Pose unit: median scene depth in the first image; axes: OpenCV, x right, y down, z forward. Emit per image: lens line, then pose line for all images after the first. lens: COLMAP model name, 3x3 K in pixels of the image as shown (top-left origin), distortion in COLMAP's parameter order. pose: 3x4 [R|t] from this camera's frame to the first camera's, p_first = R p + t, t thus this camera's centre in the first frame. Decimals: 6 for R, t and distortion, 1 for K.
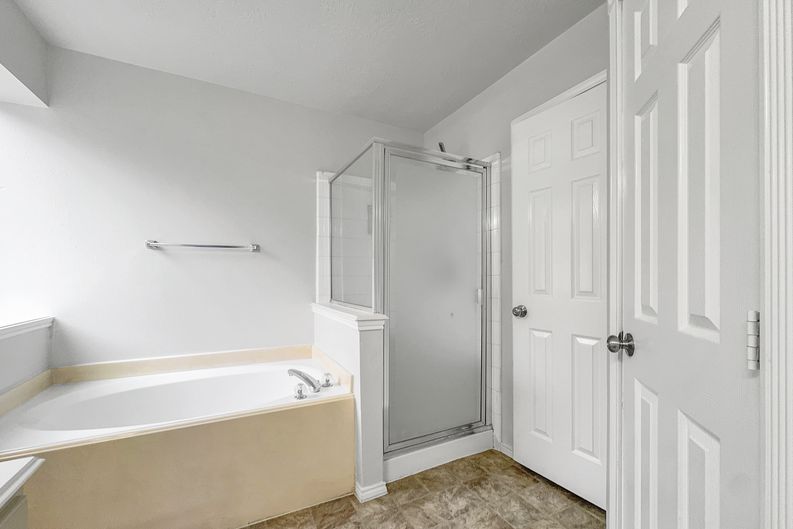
lens RADIAL K [[320.4, 0, 396.6], [0, 320.4, 279.1], [0, 0, 1]] dist [-0.001404, -0.000159]
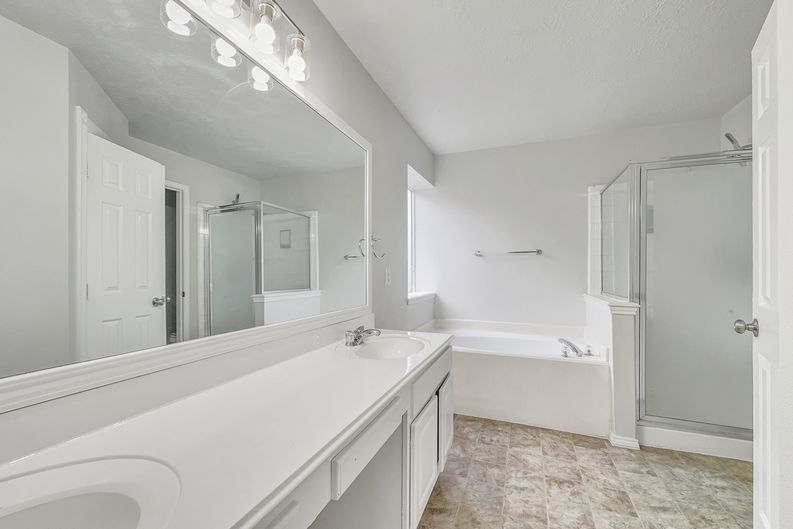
lens RADIAL K [[318.1, 0, 399.1], [0, 318.1, 271.9], [0, 0, 1]] dist [-0.006102, 0.000950]
pose [[0.653037, 0.000351, -0.757326, 0.273851], [-0.007141, 0.999958, -0.005695, 0.002742], [0.757292, 0.009127, 0.653013, -0.470578]]
